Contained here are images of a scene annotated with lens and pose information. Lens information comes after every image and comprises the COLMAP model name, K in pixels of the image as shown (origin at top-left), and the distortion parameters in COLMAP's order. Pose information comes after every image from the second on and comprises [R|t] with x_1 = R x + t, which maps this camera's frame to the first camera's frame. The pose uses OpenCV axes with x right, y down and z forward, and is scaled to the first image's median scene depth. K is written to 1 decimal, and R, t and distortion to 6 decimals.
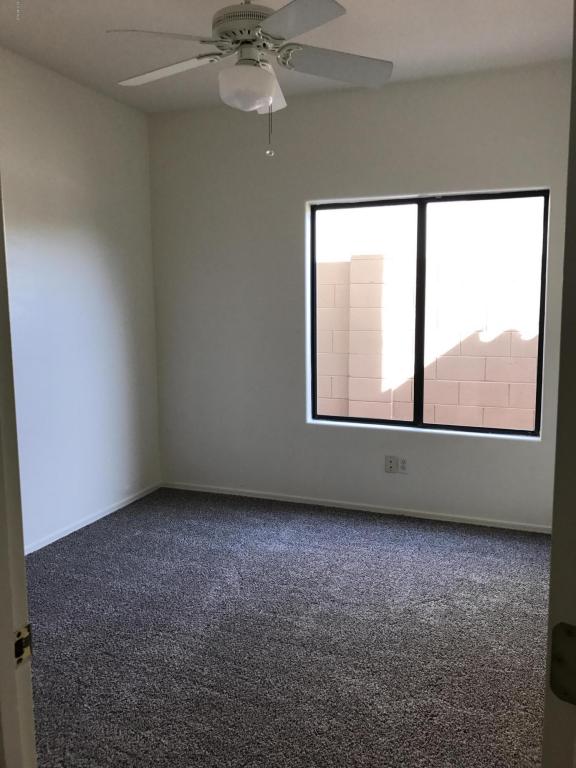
lens RADIAL K [[636.8, 0, 292.0], [0, 636.8, 379.1], [0, 0, 1]] dist [0.015628, -0.005660]
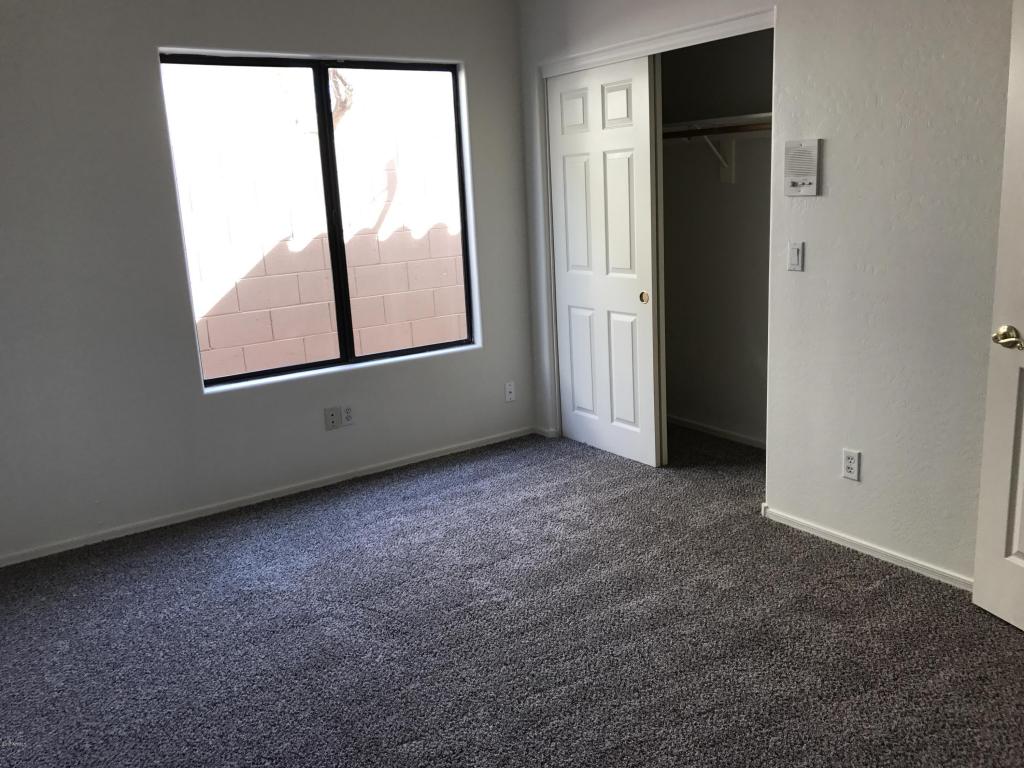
lens RADIAL K [[849.1, 0, 509.0], [0, 849.1, 381.5], [0, 0, 1]] dist [0.015628, -0.005660]
pose [[0.567525, -0.215786, 0.794577, -0.525042], [0.152729, 0.975888, 0.155938, -0.035289], [-0.809067, 0.032856, 0.586797, 0.233297]]
